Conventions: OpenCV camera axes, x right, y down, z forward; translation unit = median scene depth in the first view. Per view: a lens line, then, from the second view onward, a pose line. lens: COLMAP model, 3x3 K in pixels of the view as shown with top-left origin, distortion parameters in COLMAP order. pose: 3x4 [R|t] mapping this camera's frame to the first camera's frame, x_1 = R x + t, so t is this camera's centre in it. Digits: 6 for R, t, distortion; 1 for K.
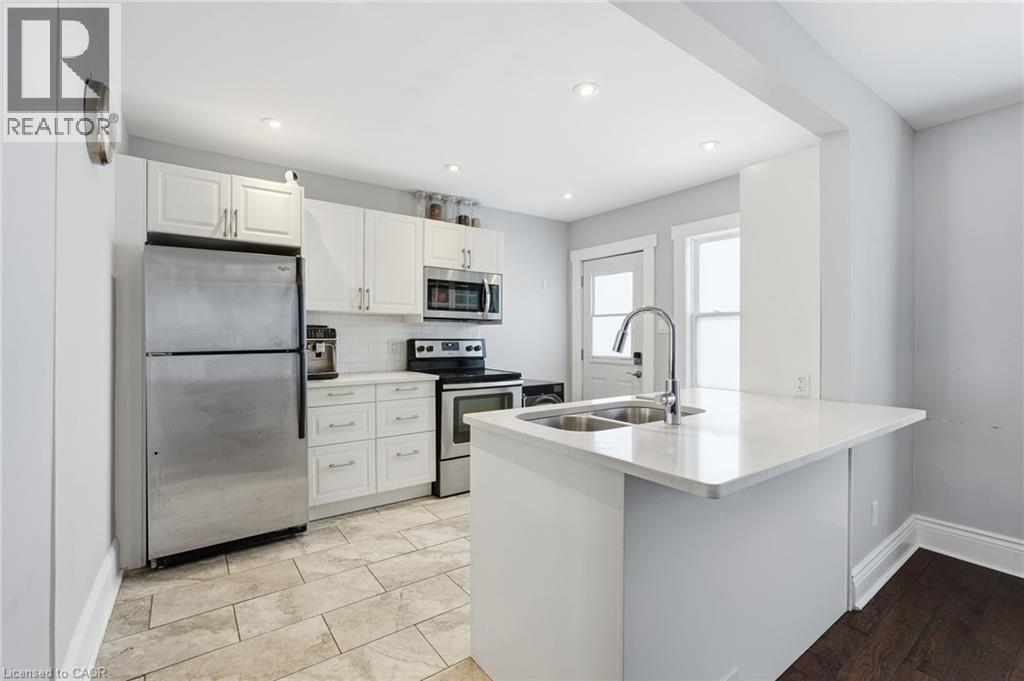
lens RADIAL K [[452.0, 0, 515.3], [0, 452.0, 336.1], [0, 0, 1]] dist [-0.013626, 0.004749]
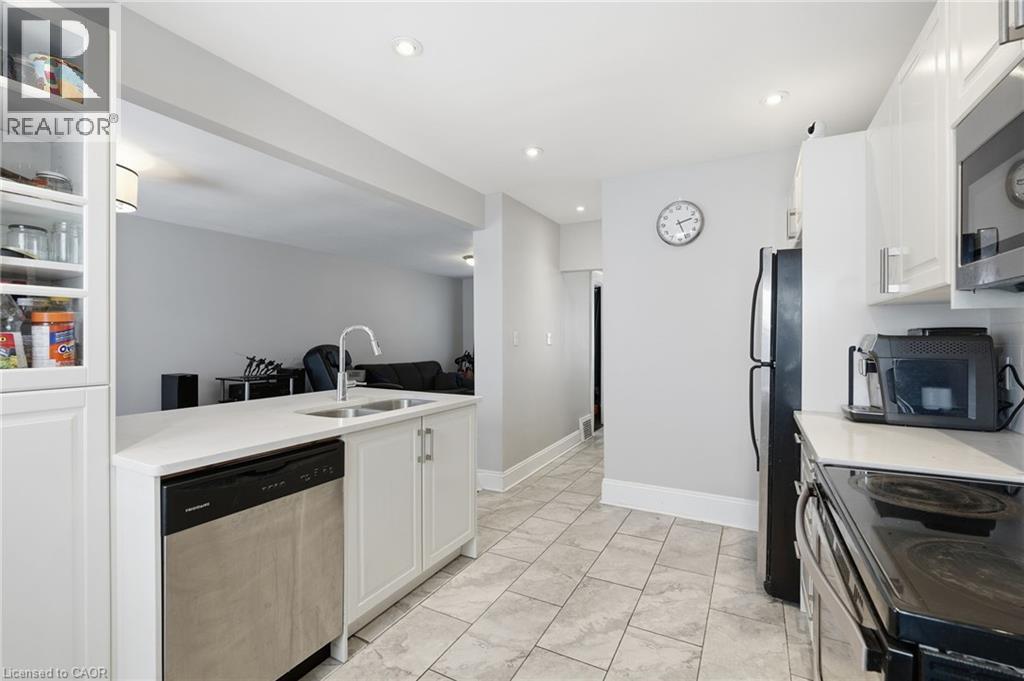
lens RADIAL K [[452.0, 0, 512.2], [0, 452.0, 336.8], [0, 0, 1]] dist [-0.013626, 0.004749]
pose [[-0.906479, -0.005505, -0.422215, 0.195967], [-0.004400, 0.999984, -0.003593, -0.008057], [0.422228, -0.001400, -0.906489, 1.095380]]
